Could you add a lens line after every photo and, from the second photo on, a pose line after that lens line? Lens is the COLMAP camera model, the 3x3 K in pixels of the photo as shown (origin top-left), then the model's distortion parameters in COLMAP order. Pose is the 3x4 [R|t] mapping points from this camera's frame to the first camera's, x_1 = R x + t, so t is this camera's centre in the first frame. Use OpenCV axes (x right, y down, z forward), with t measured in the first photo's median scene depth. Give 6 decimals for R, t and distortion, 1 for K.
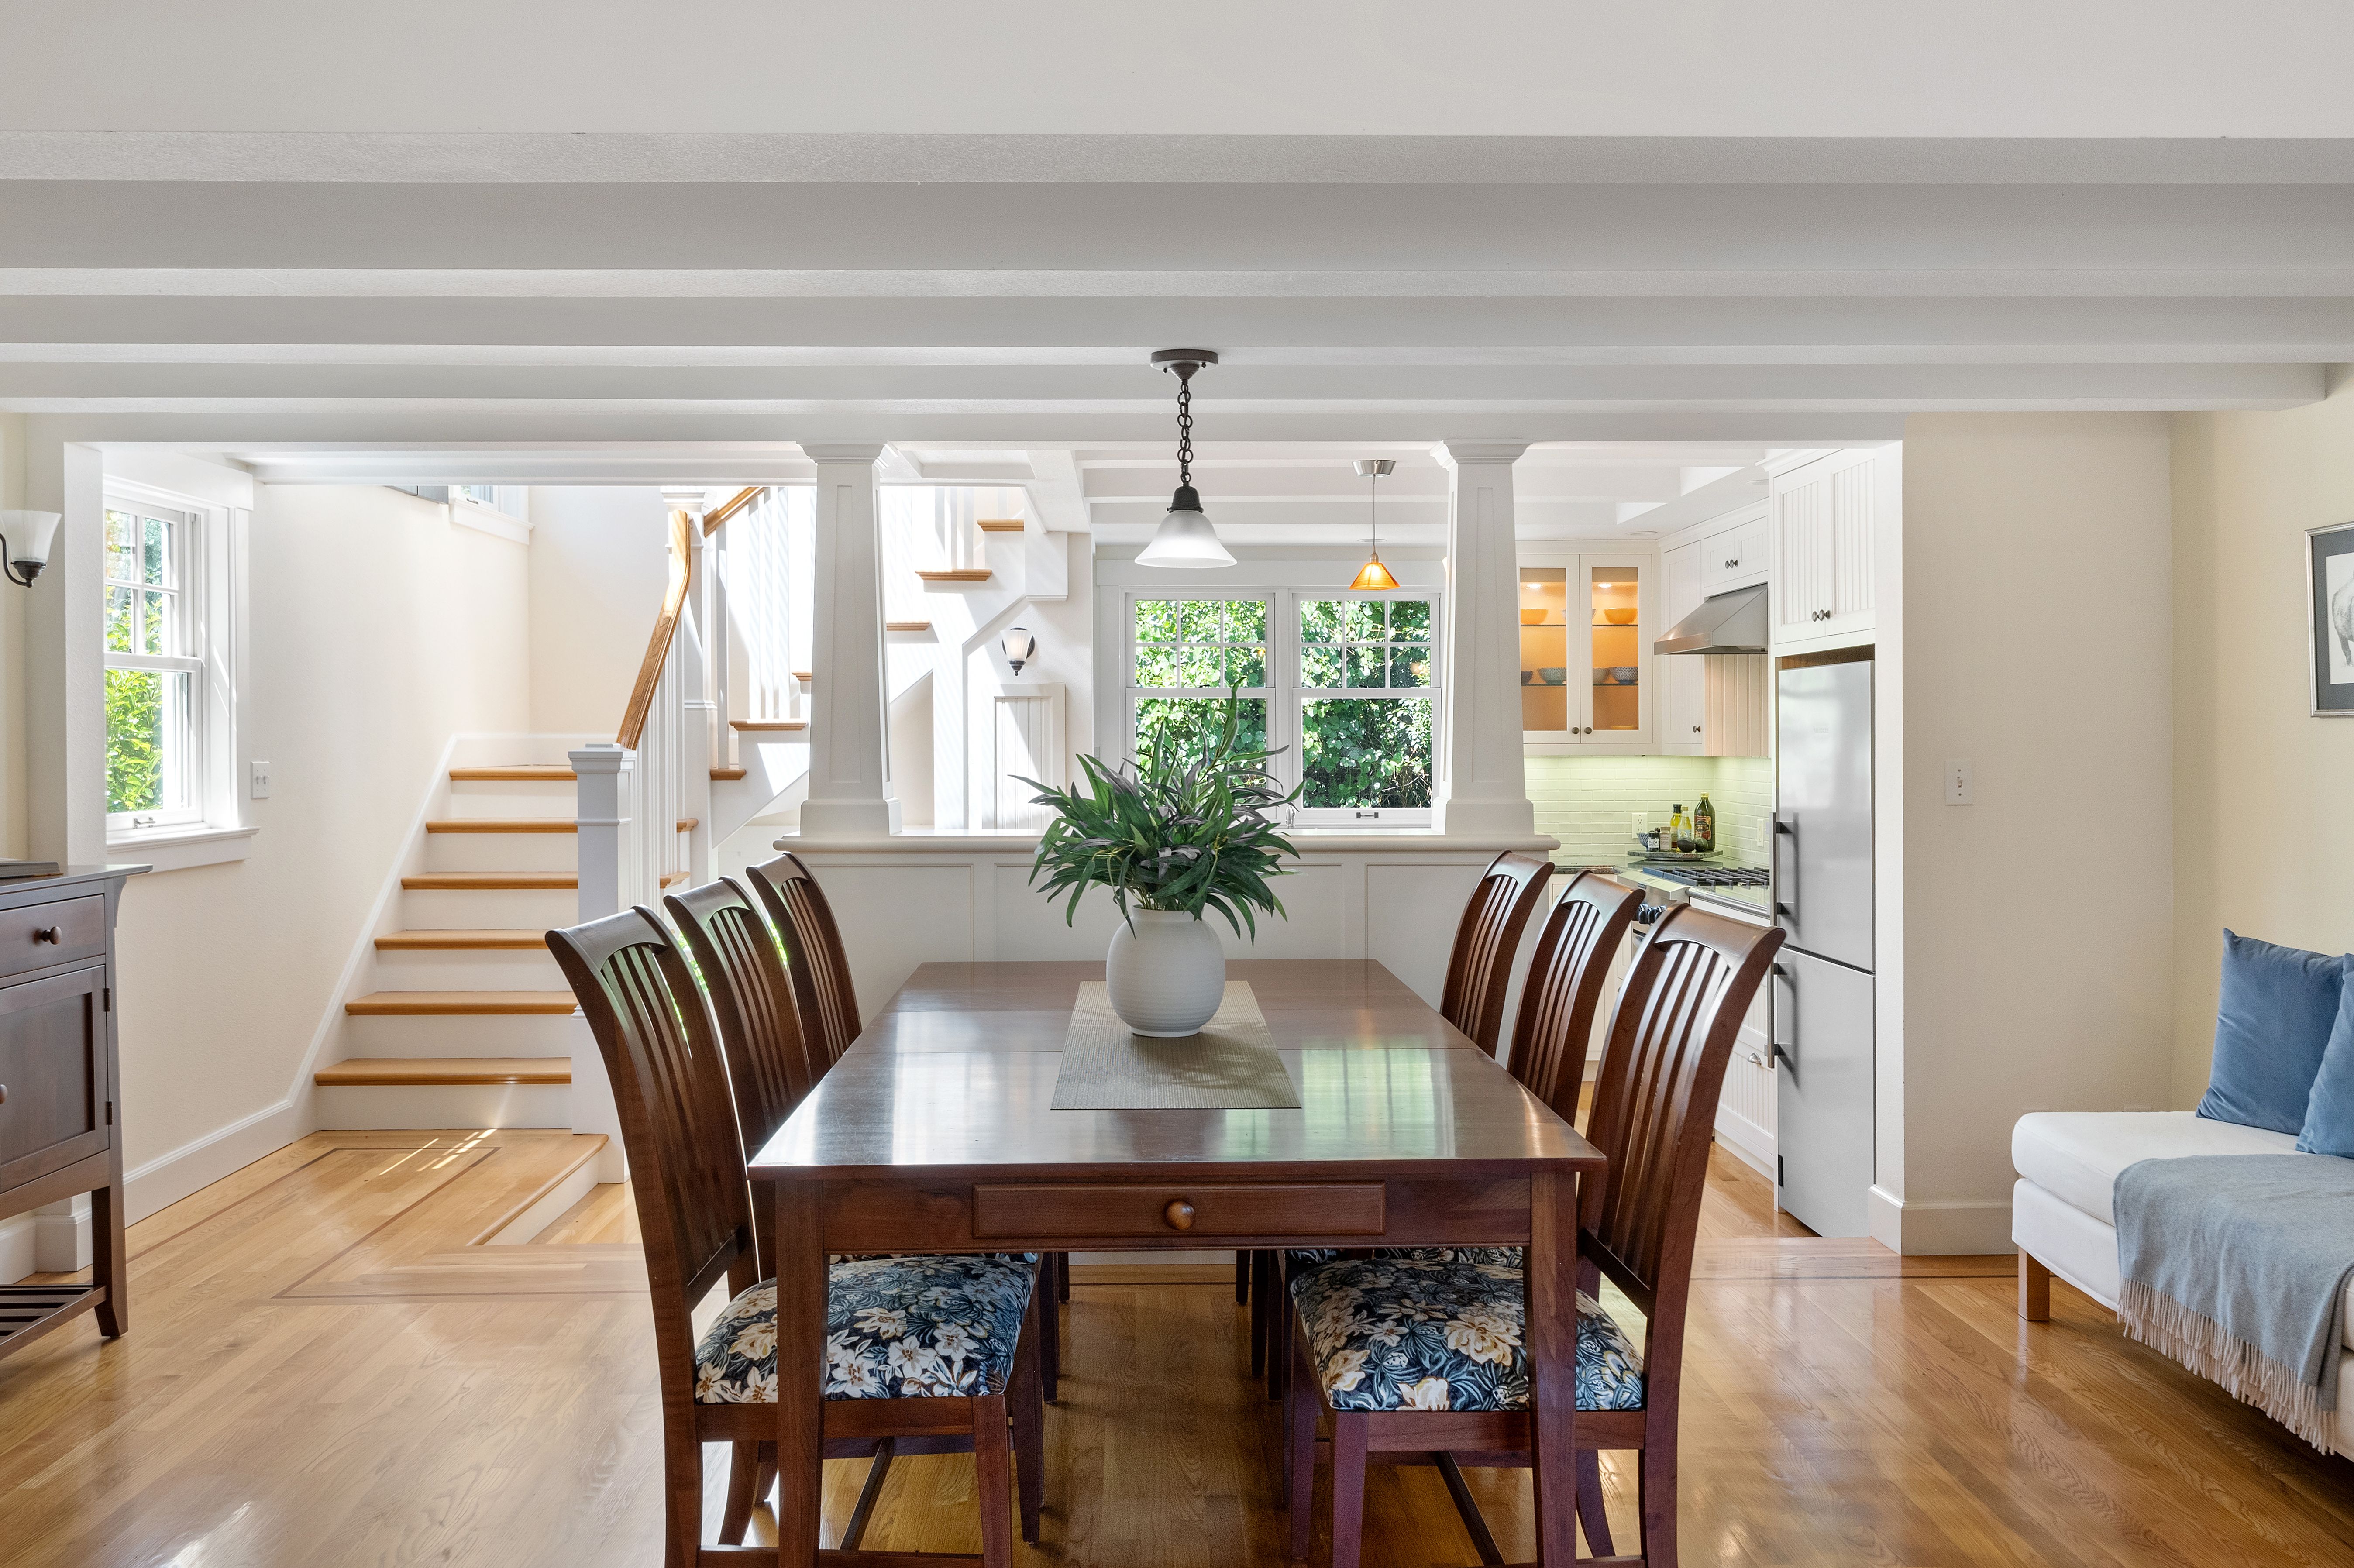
lens RADIAL K [[1822.9, 0, 1157.6], [0, 1822.9, 748.5], [0, 0, 1]] dist [0.008506, 0.002832]
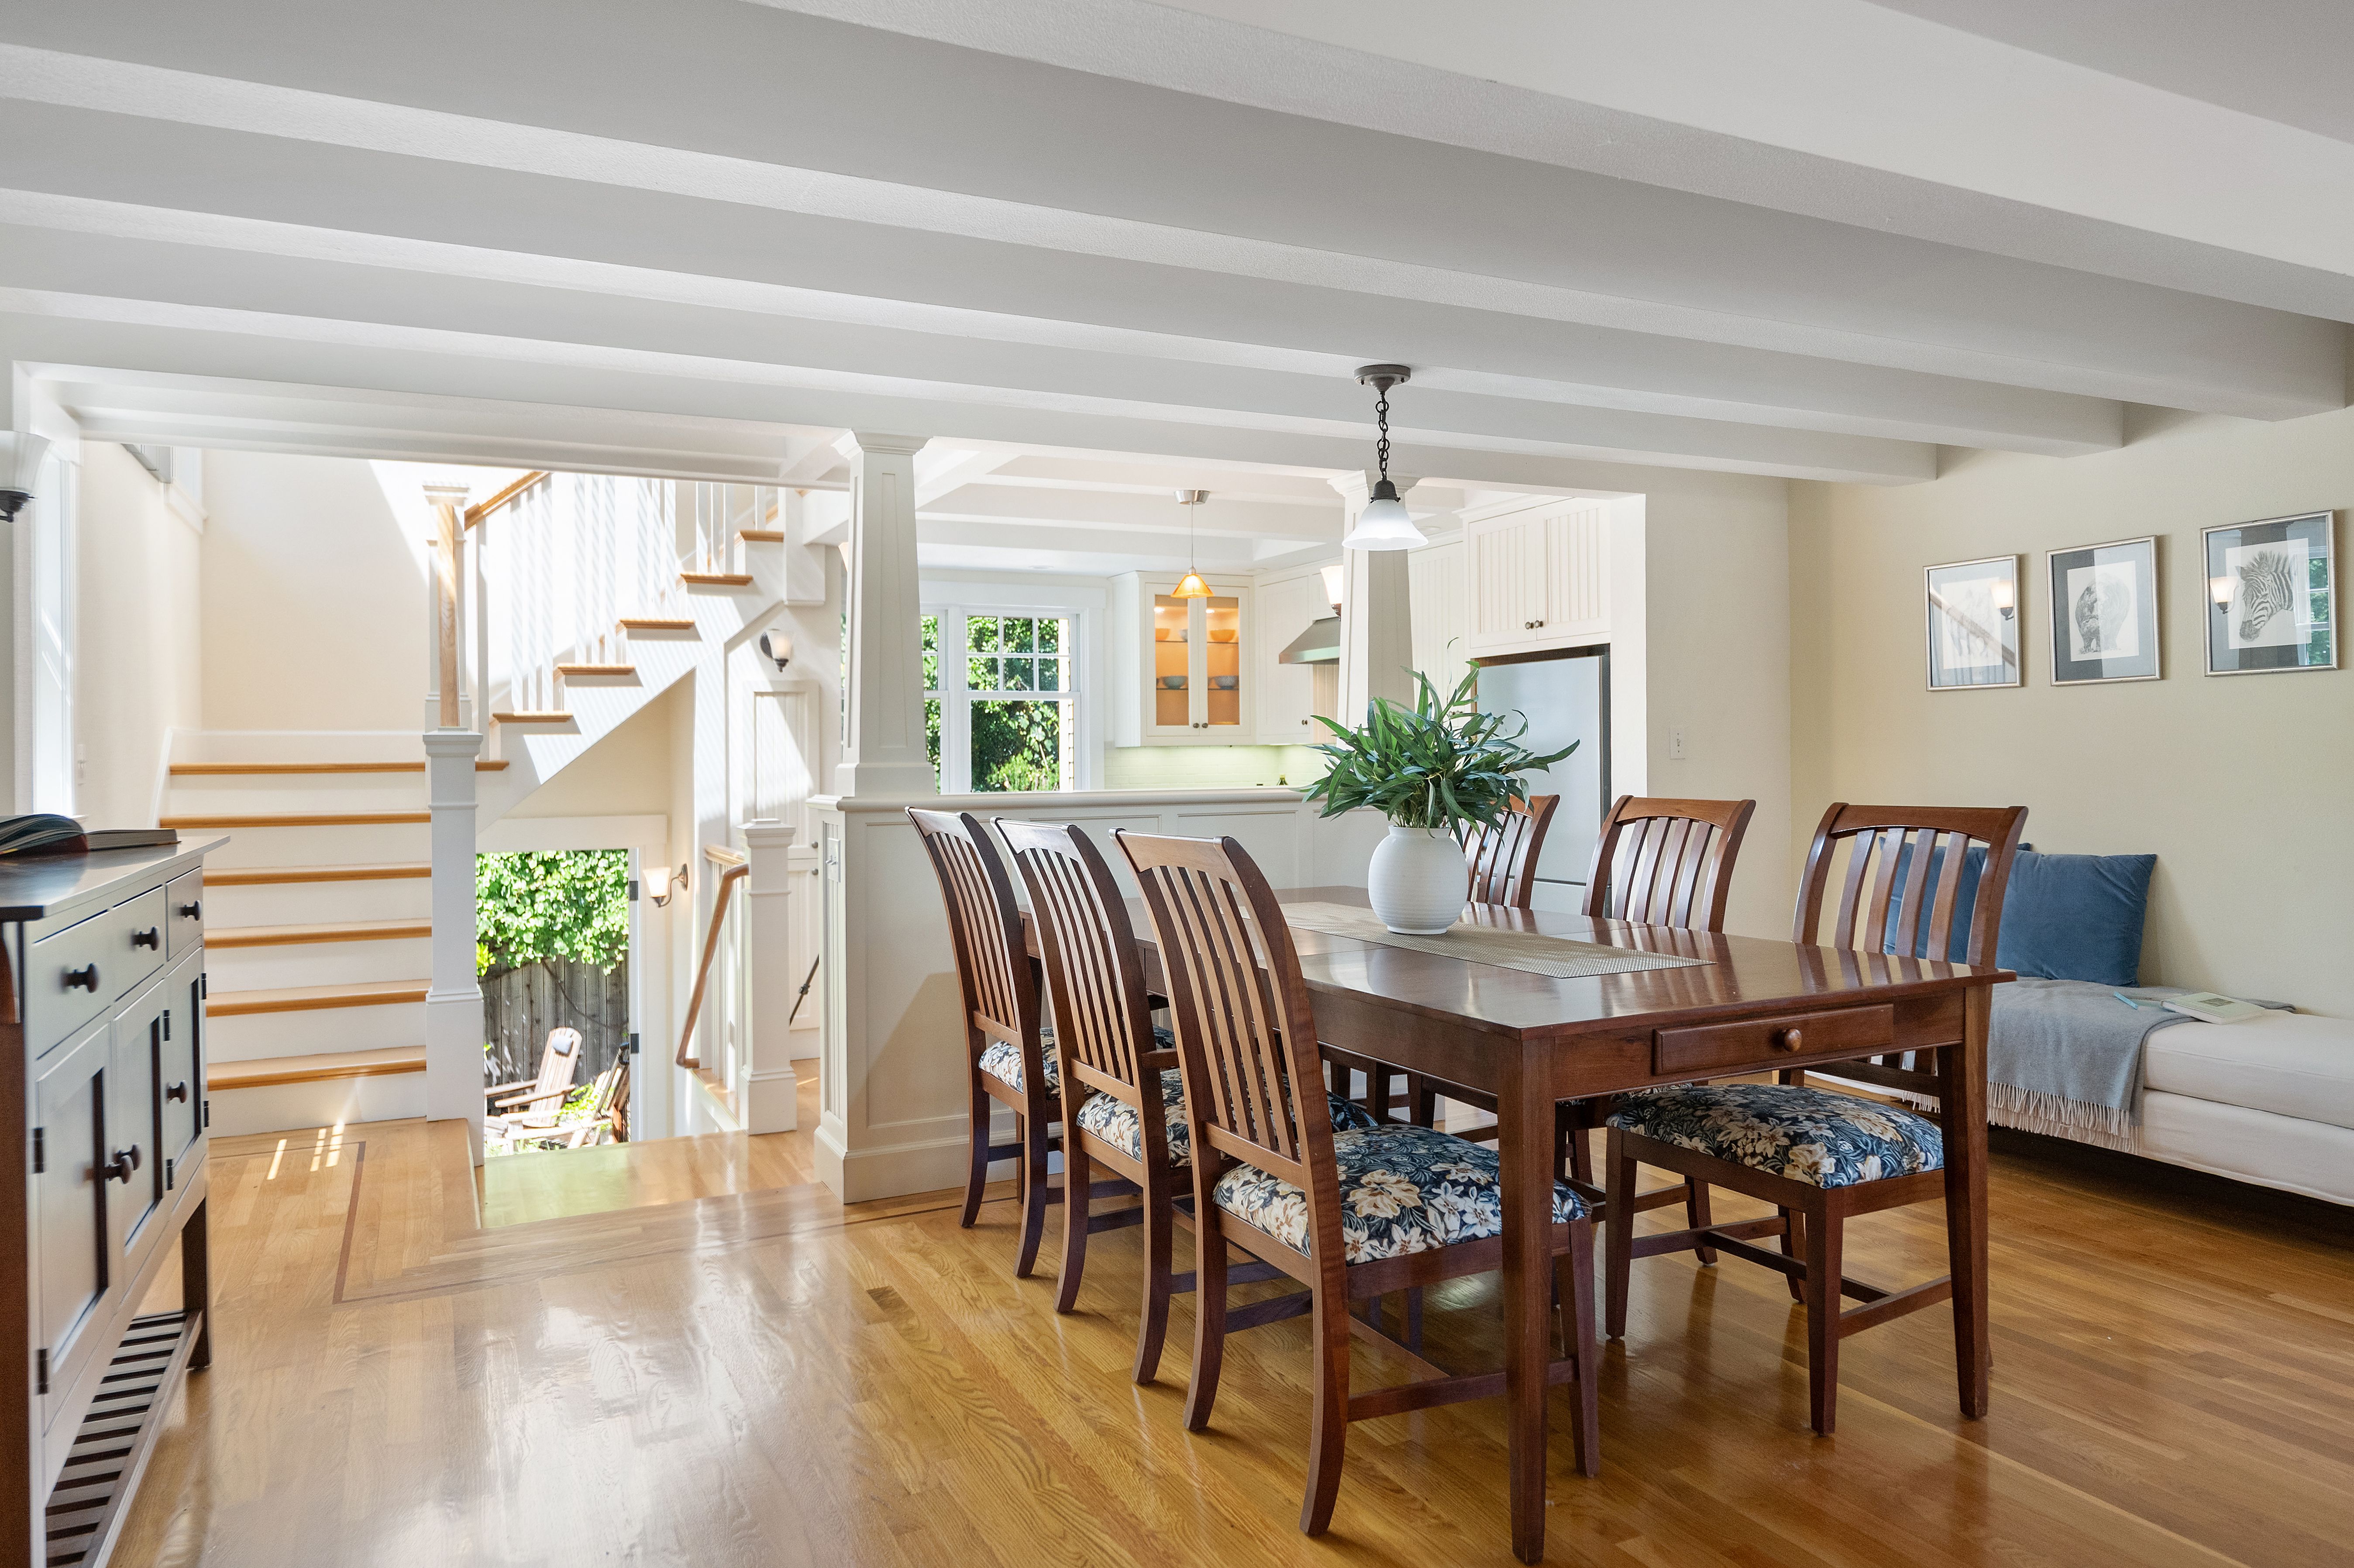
lens RADIAL K [[1509.3, 0, 1161.8], [0, 1509.3, 751.5], [0, 0, 1]] dist [0.005730, -0.003277]
pose [[0.907886, -0.007584, 0.419149, -0.250763], [0.012991, 0.999865, -0.010048, 0.020060], [-0.419016, 0.014568, 0.907862, 0.075643]]
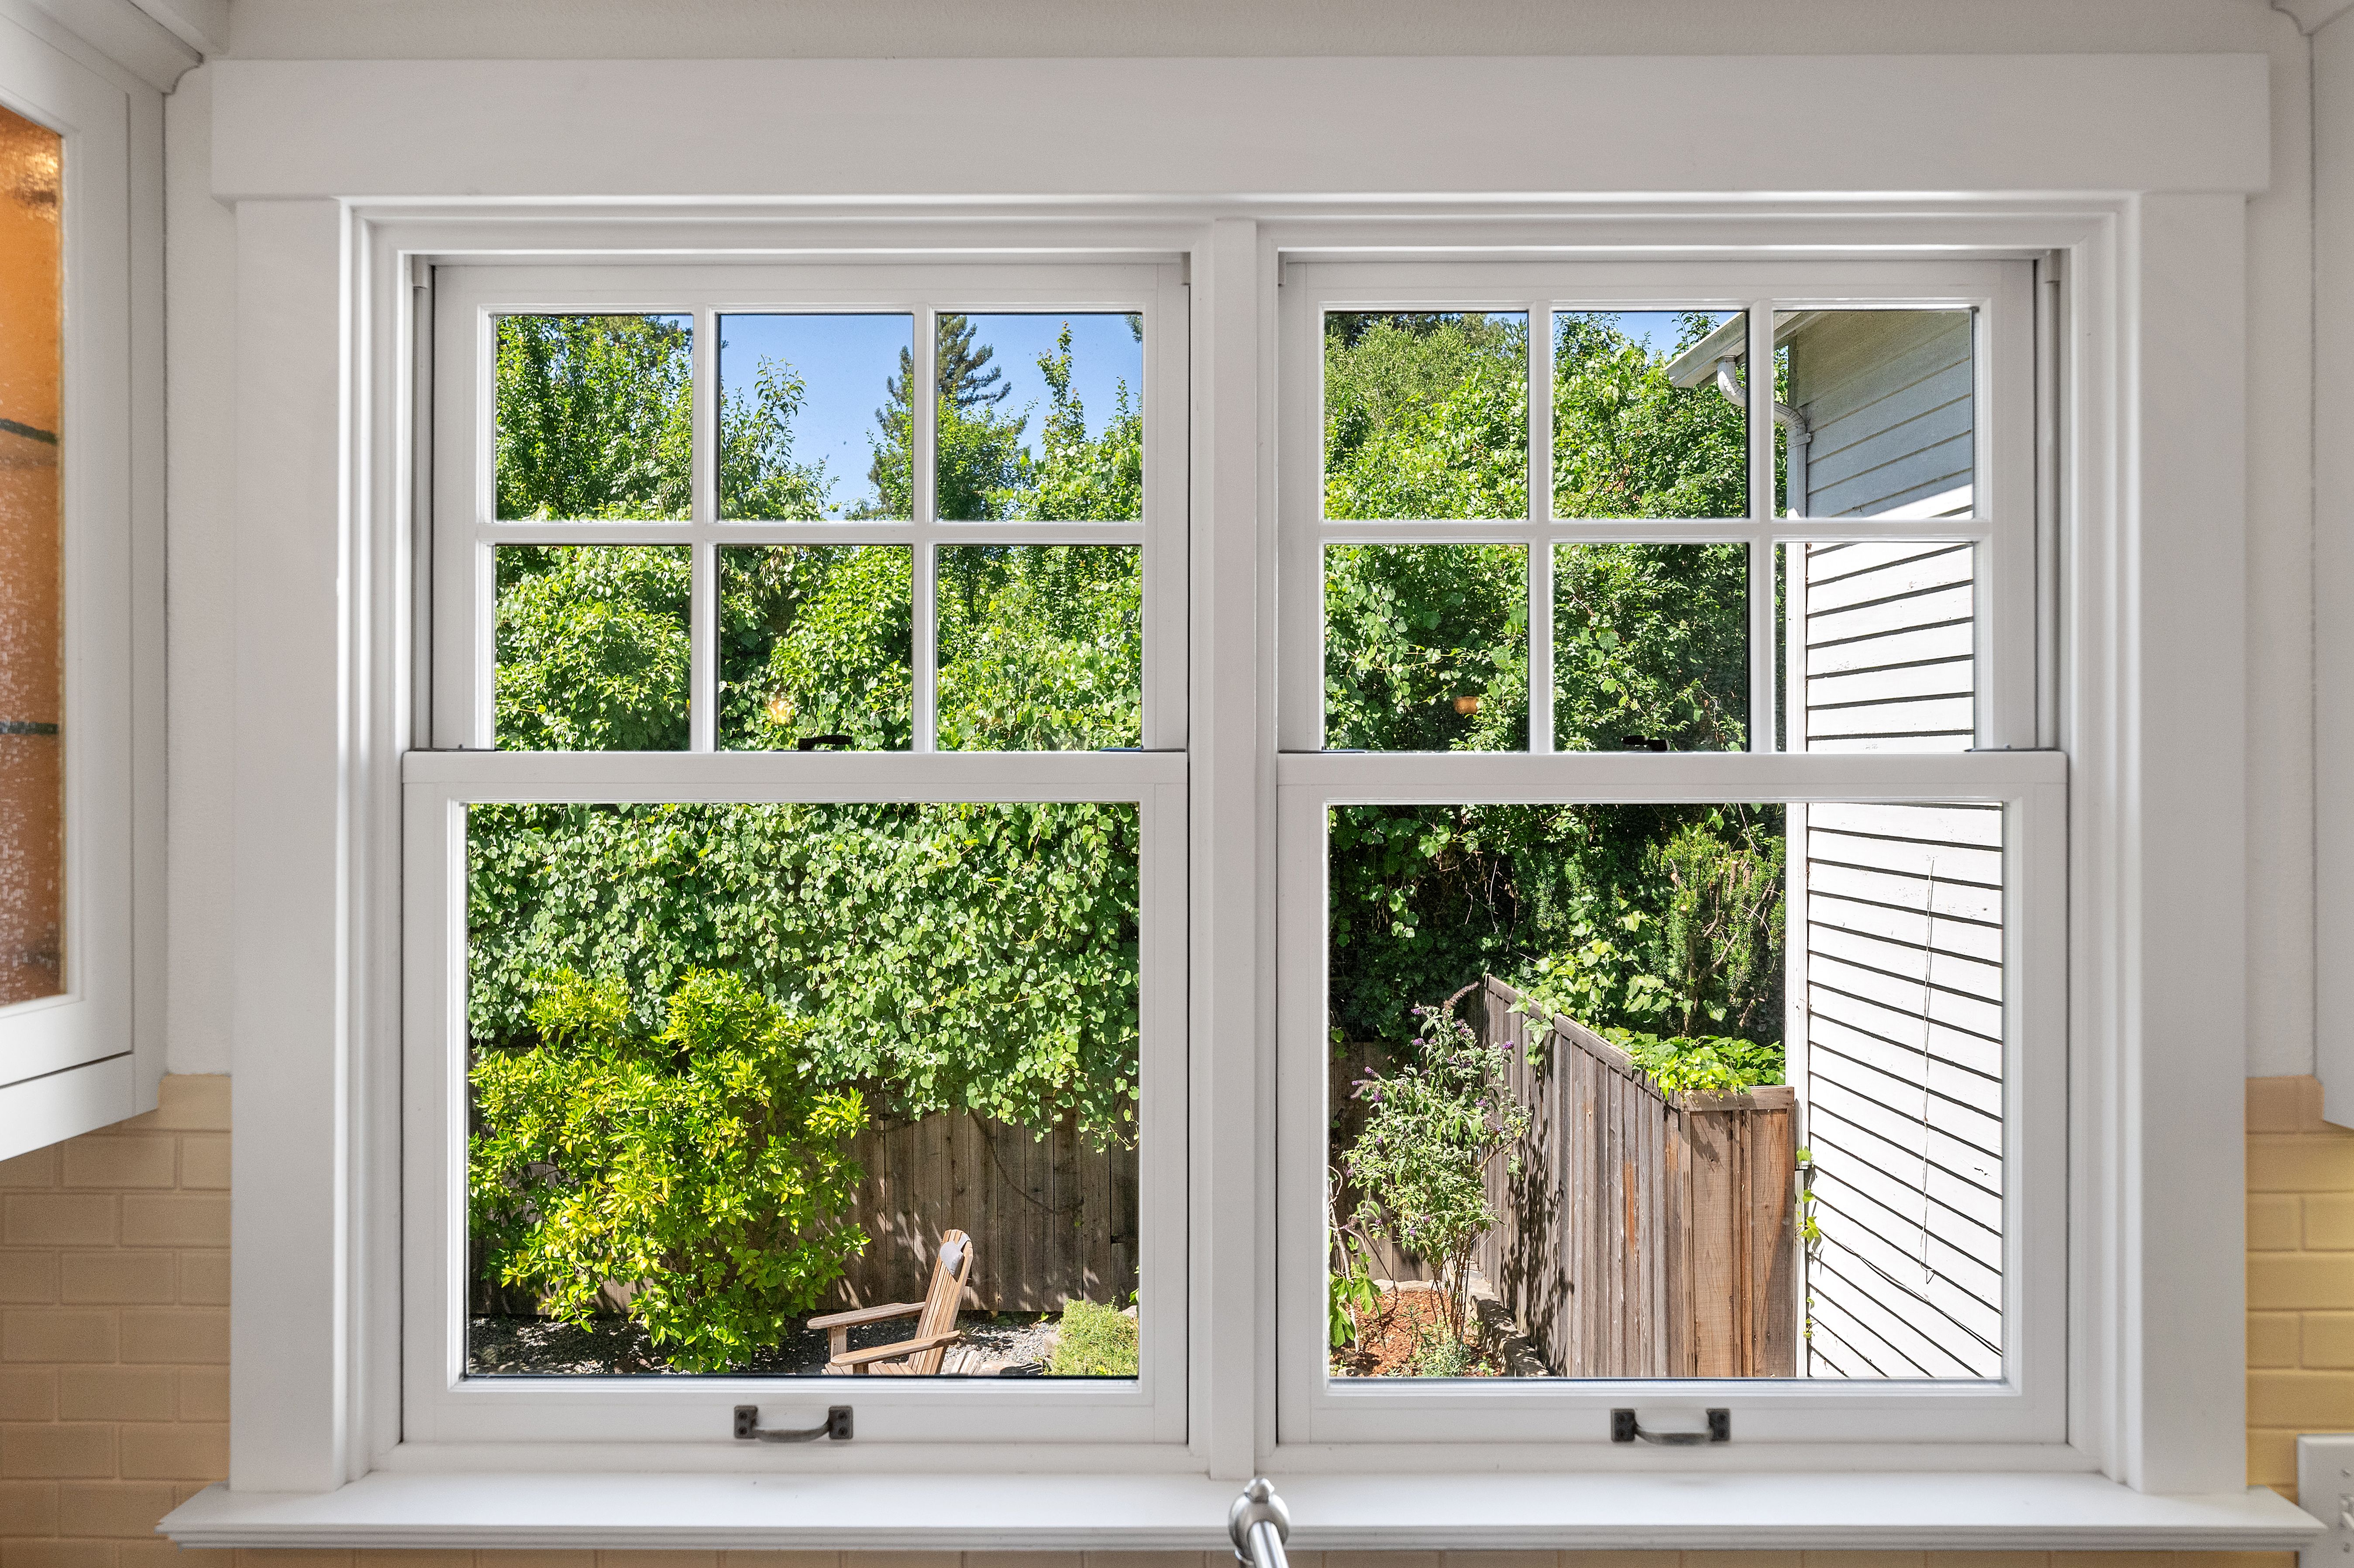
lens RADIAL K [[1436.8, 0, 1180.2], [0, 1436.8, 774.2], [0, 0, 1]] dist [0.003404, 0.000023]
pose [[0.999943, -0.000896, -0.010672, 0.079808], [0.000802, 0.999961, -0.008796, -0.029116], [0.010680, 0.008787, 0.999904, 1.005371]]
